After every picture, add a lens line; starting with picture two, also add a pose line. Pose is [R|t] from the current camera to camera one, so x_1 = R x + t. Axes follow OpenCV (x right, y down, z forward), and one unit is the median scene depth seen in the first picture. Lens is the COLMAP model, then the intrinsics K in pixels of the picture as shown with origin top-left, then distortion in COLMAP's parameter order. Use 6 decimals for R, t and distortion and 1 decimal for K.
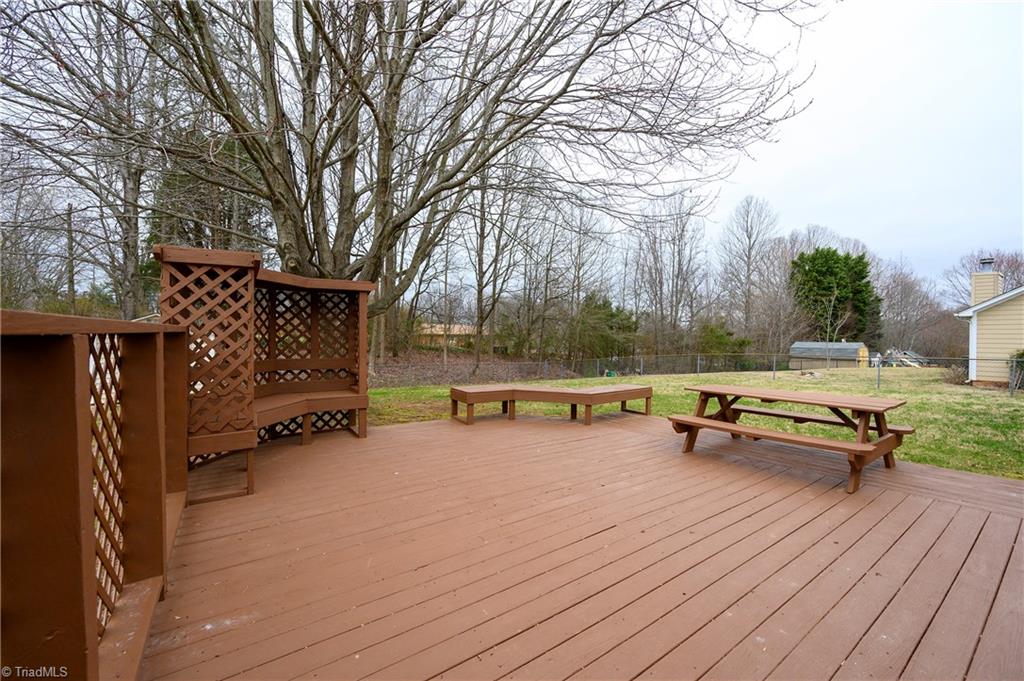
lens RADIAL K [[397.1, 0, 509.1], [0, 397.1, 344.9], [0, 0, 1]] dist [-0.000255, -0.000186]
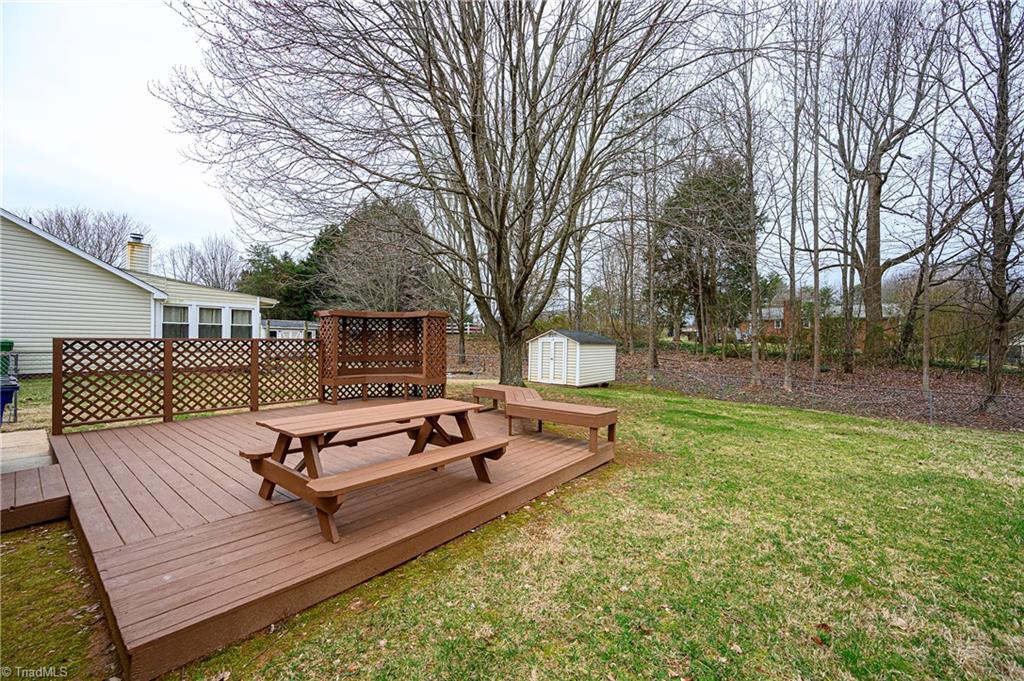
lens RADIAL K [[397.1, 0, 509.1], [0, 397.1, 344.9], [0, 0, 1]] dist [-0.000255, -0.000186]
pose [[0.290815, 0.005173, -0.956765, 2.469214], [-0.028396, 0.999592, -0.003226, -0.021557], [0.956358, 0.028107, 0.290843, 1.606123]]
